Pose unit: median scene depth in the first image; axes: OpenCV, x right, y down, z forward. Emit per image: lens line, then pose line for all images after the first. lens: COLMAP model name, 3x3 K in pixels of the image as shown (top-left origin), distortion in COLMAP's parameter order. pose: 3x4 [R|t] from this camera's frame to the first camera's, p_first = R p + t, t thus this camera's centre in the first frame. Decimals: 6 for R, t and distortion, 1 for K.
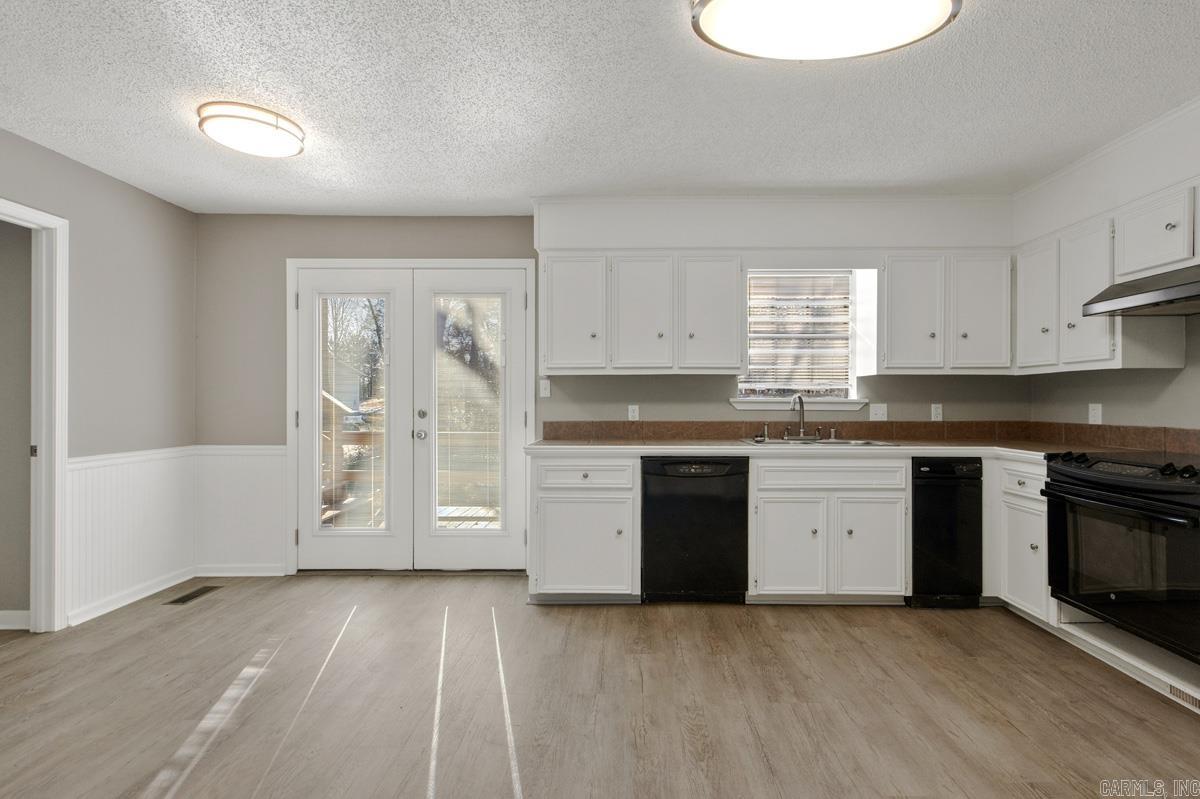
lens RADIAL K [[568.1, 0, 607.0], [0, 568.1, 406.0], [0, 0, 1]] dist [0.013371, -0.010241]
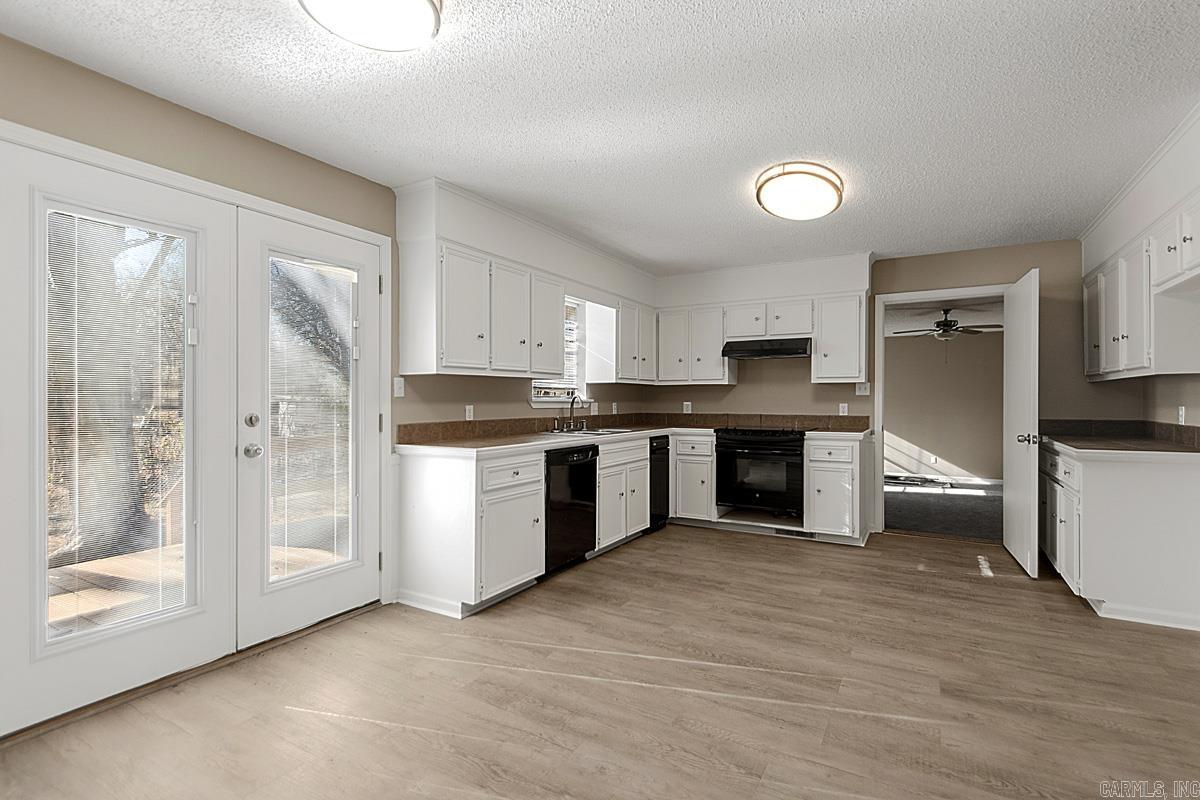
lens RADIAL K [[568.1, 0, 596.9], [0, 568.1, 400.7], [0, 0, 1]] dist [0.013371, -0.010241]
pose [[0.491021, -0.001170, 0.871147, -0.927814], [0.008153, 0.999961, -0.003253, -0.005869], [-0.871110, 0.008700, 0.491011, 0.380311]]
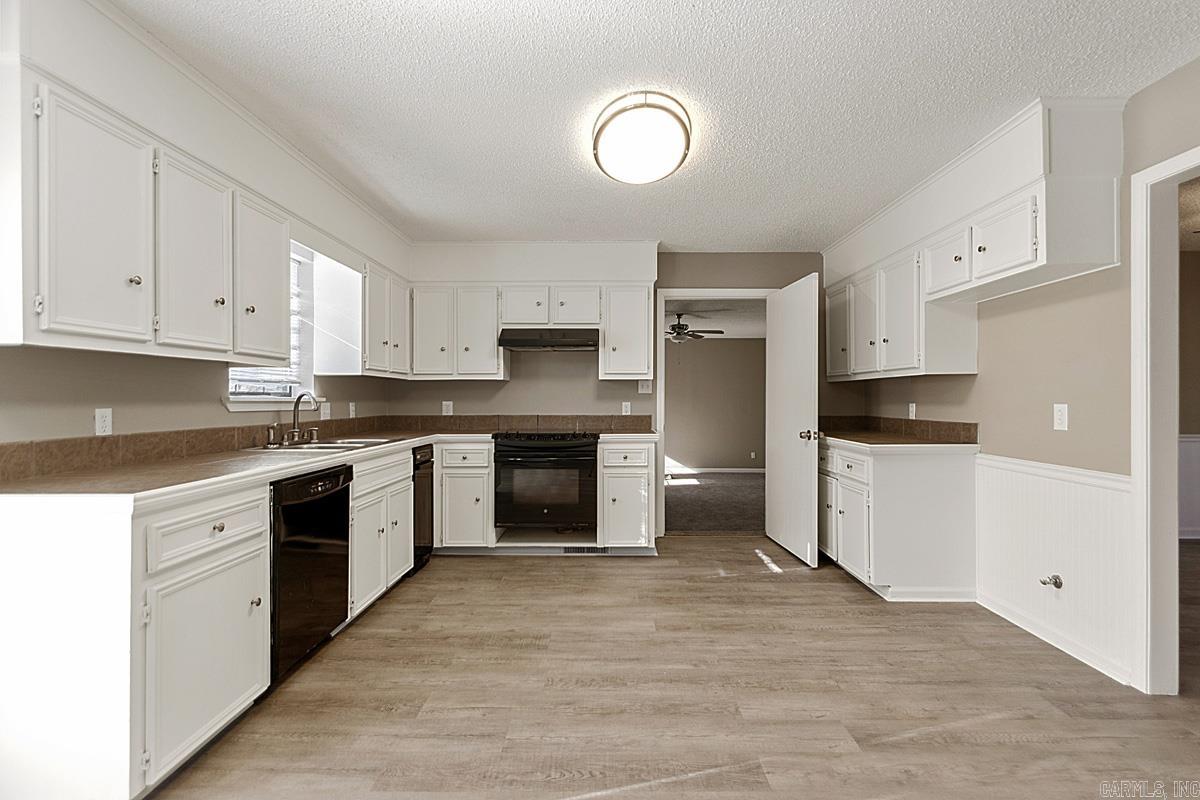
lens RADIAL K [[568.1, 0, 609.0], [0, 568.1, 399.9], [0, 0, 1]] dist [0.013371, -0.010241]
pose [[-0.018701, -0.001729, 0.999824, -0.671952], [0.011125, 0.999936, 0.001937, -0.006660], [-0.999763, 0.011159, -0.018681, 0.646080]]
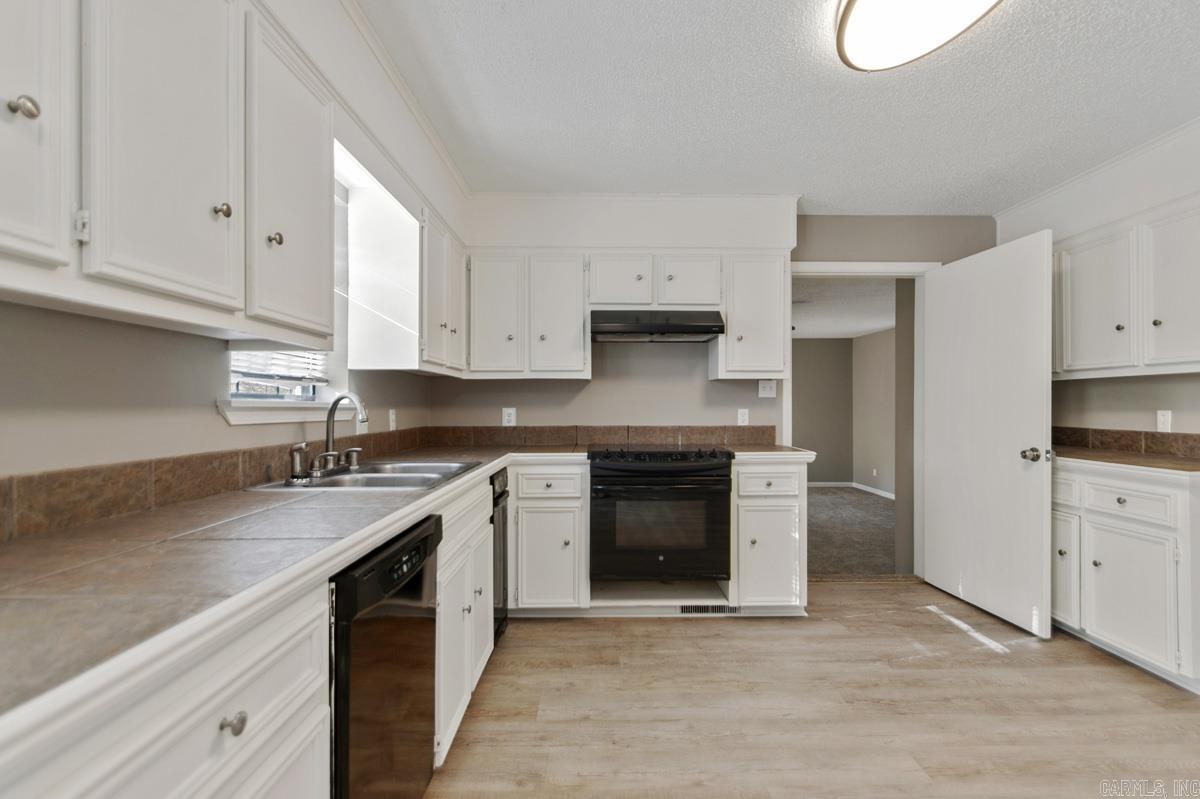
lens RADIAL K [[568.1, 0, 609.3], [0, 568.1, 403.5], [0, 0, 1]] dist [0.013371, -0.010241]
pose [[-0.047444, 0.003450, 0.998868, -0.296925], [0.010768, 0.999938, -0.002942, -0.007857], [-0.998816, 0.010616, -0.047478, 0.908912]]
